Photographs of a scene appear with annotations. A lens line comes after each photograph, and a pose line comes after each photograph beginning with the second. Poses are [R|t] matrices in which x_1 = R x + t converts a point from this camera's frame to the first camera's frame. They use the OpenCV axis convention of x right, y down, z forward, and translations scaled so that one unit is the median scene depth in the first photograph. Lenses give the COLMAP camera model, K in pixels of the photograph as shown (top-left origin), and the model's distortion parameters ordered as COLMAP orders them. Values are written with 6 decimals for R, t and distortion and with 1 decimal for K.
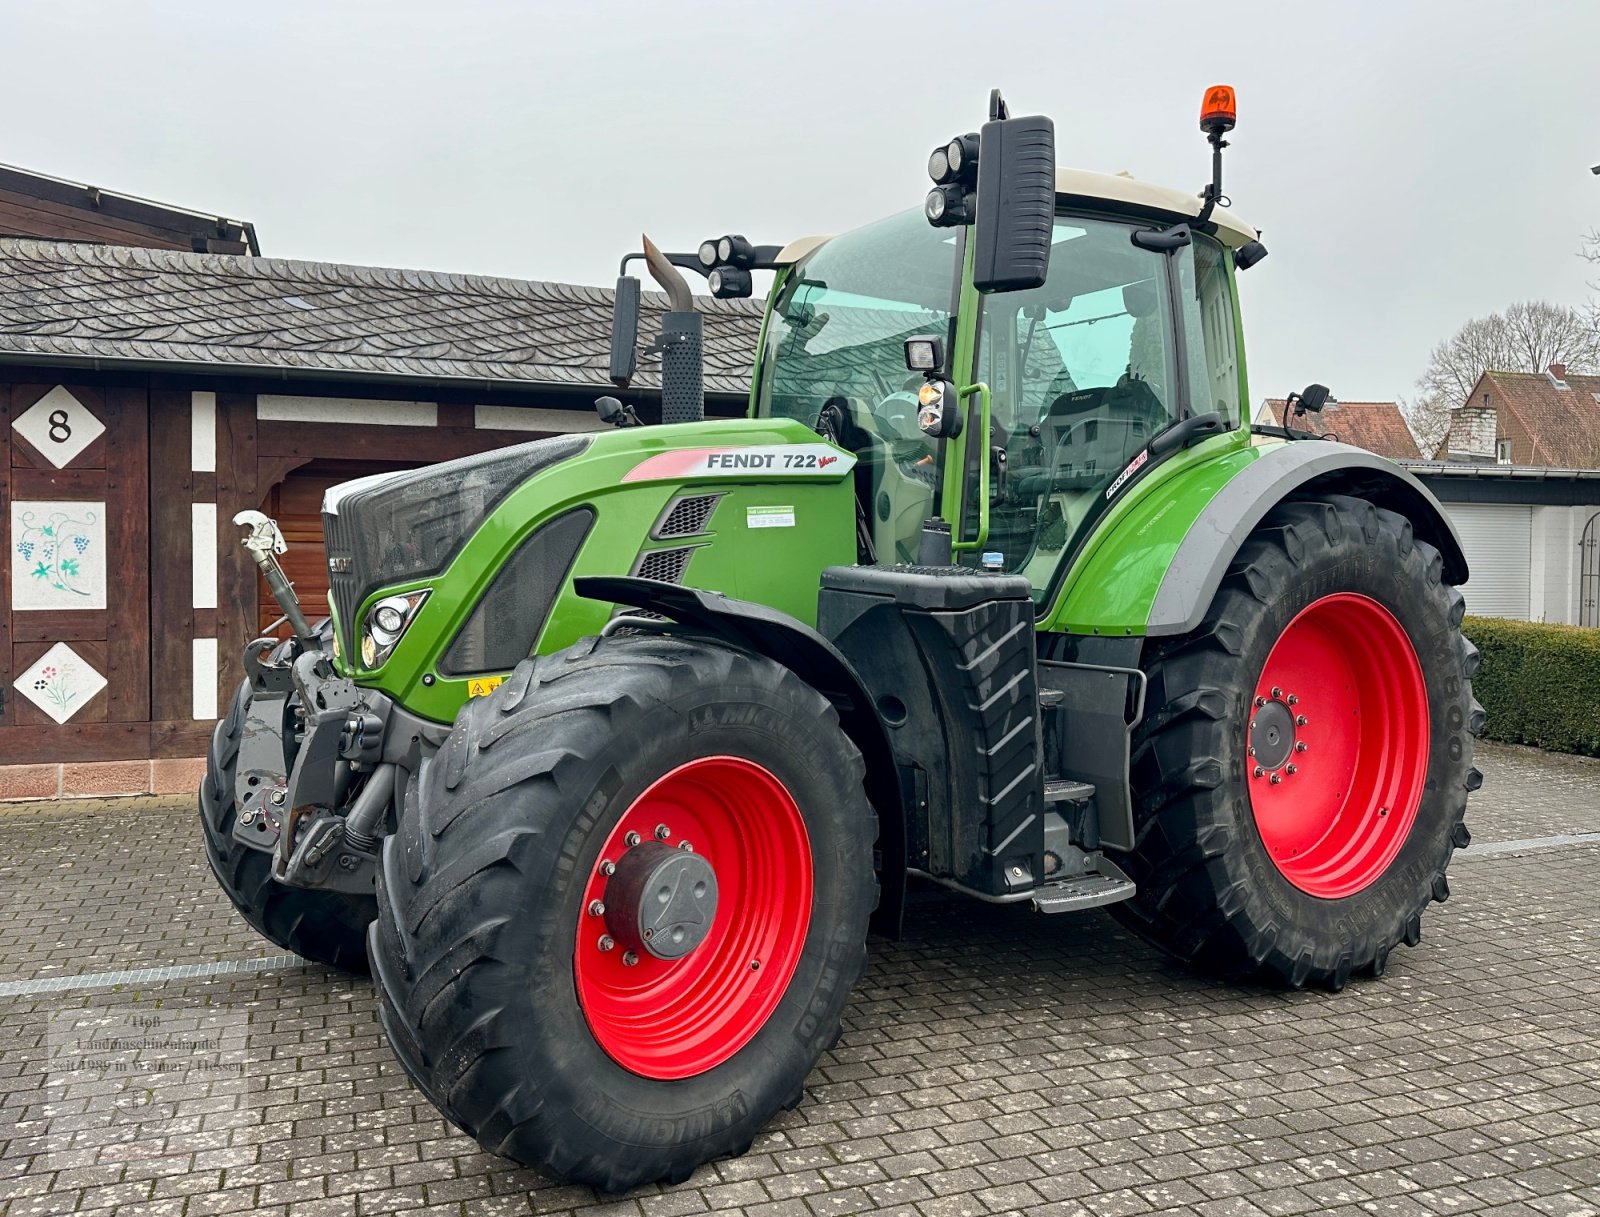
lens RADIAL K [[1253.0, 0, 821.1], [0, 1253.0, 571.9], [0, 0, 1]] dist [0.050914, -0.057639]
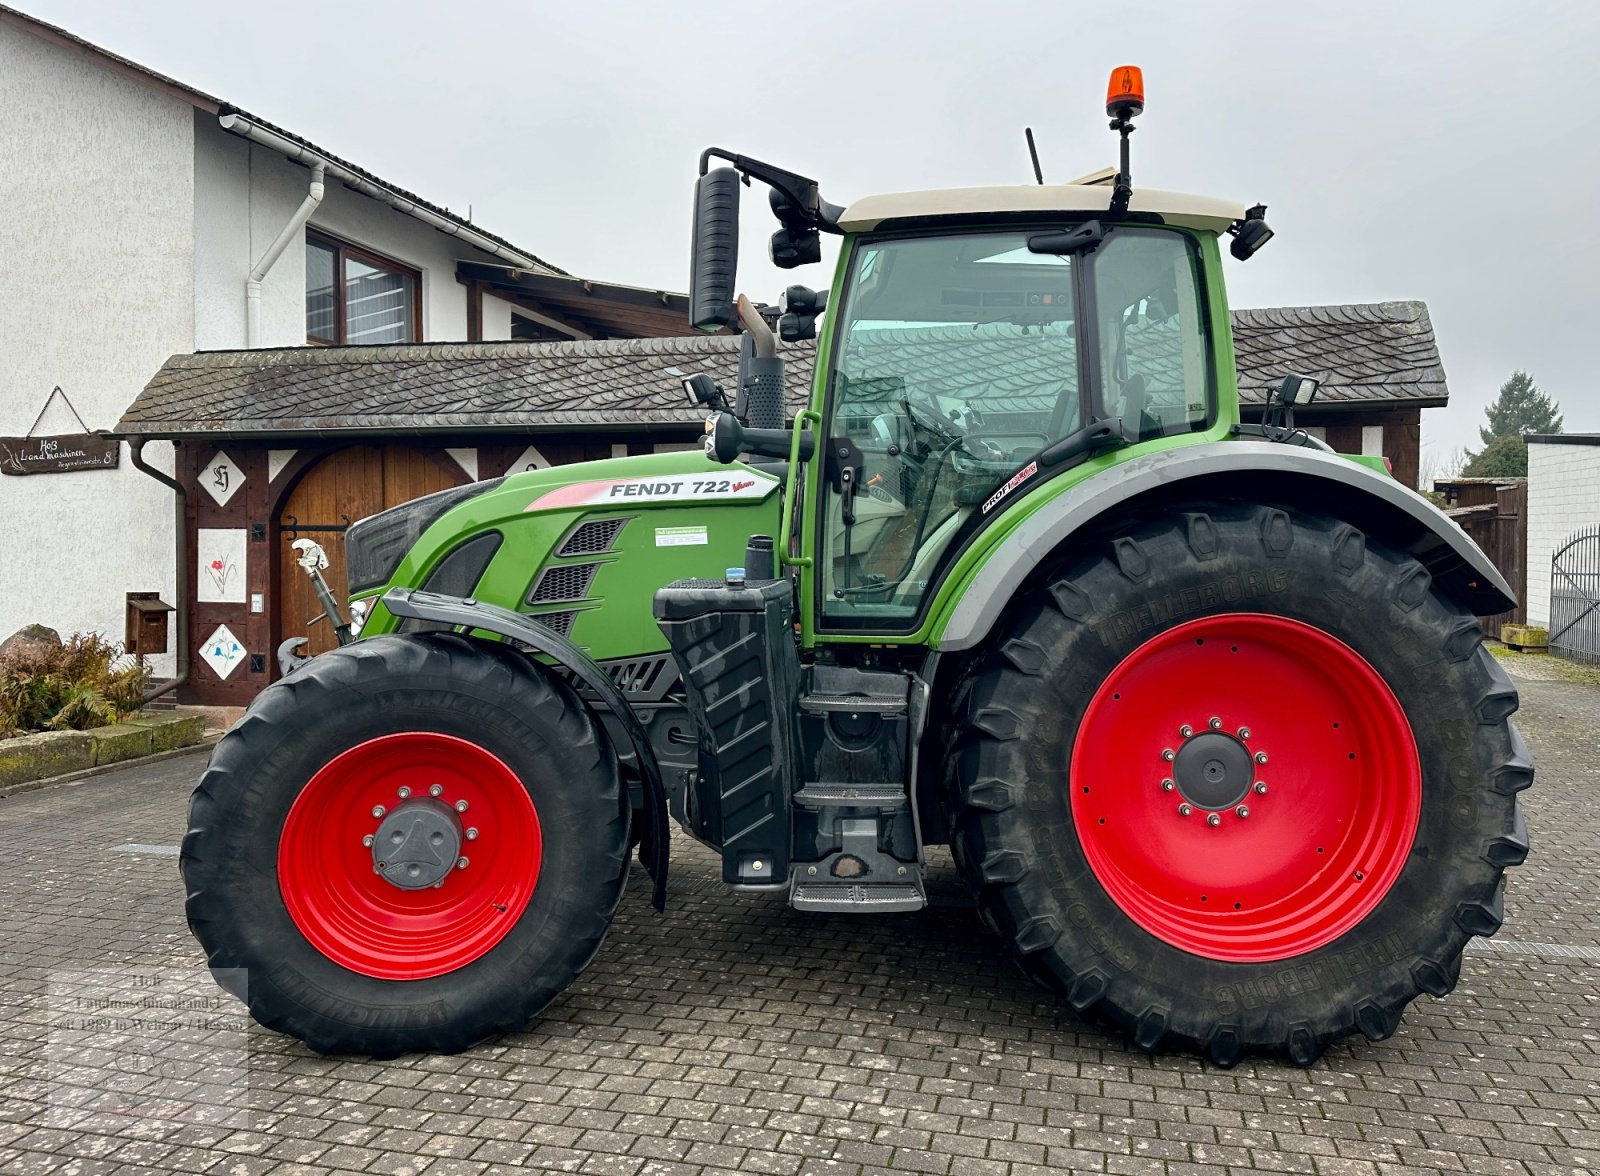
lens RADIAL K [[1172.1, 0, 847.2], [0, 1172.1, 566.4], [0, 0, 1]] dist [0.044631, -0.045209]
pose [[0.838320, -0.000182, -0.545178, 0.587309], [-0.006102, 0.999934, -0.009717, -0.005809], [0.545144, 0.011473, 0.838264, 0.152645]]
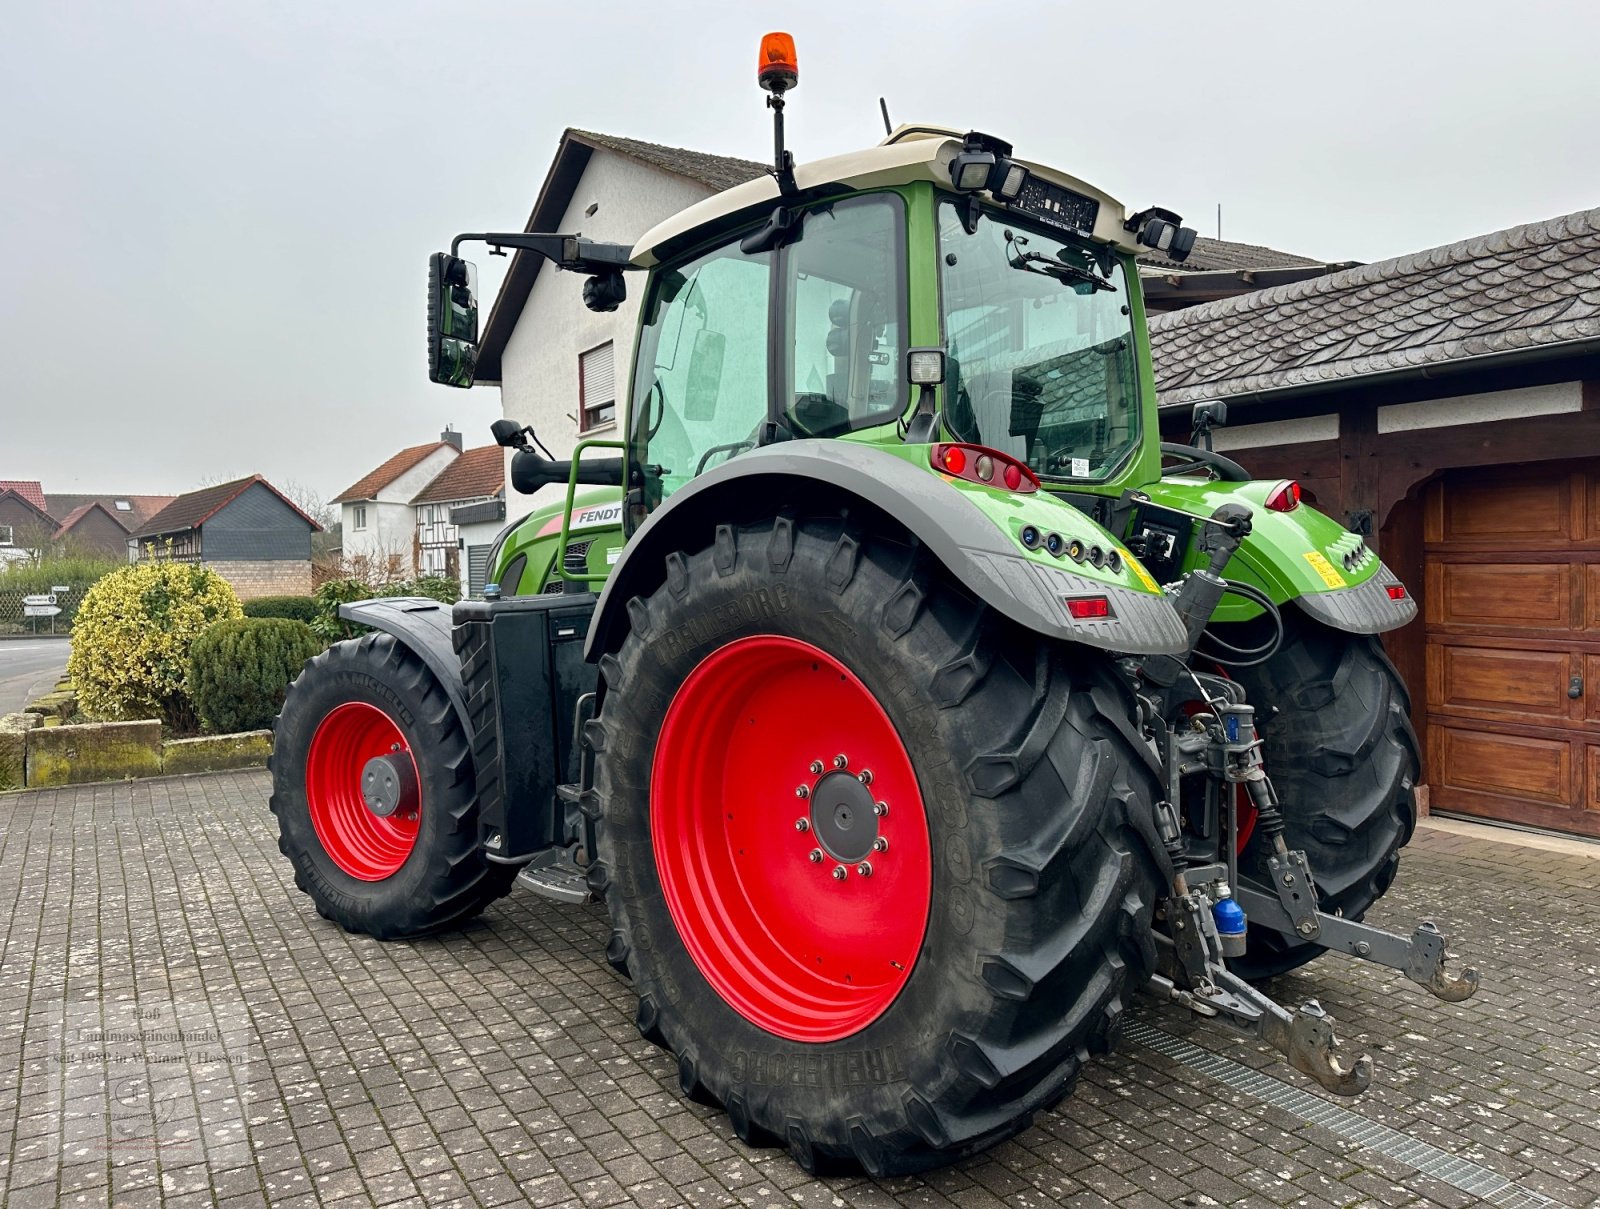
lens RADIAL K [[1193.1, 0, 758.9], [0, 1193.1, 566.7], [0, 0, 1]] dist [0.045041, -0.031720]
pose [[0.157131, -0.008657, -0.987540, 1.058748], [-0.002459, 0.999955, -0.009157, -0.017519], [0.987575, 0.003867, 0.157103, 0.818135]]
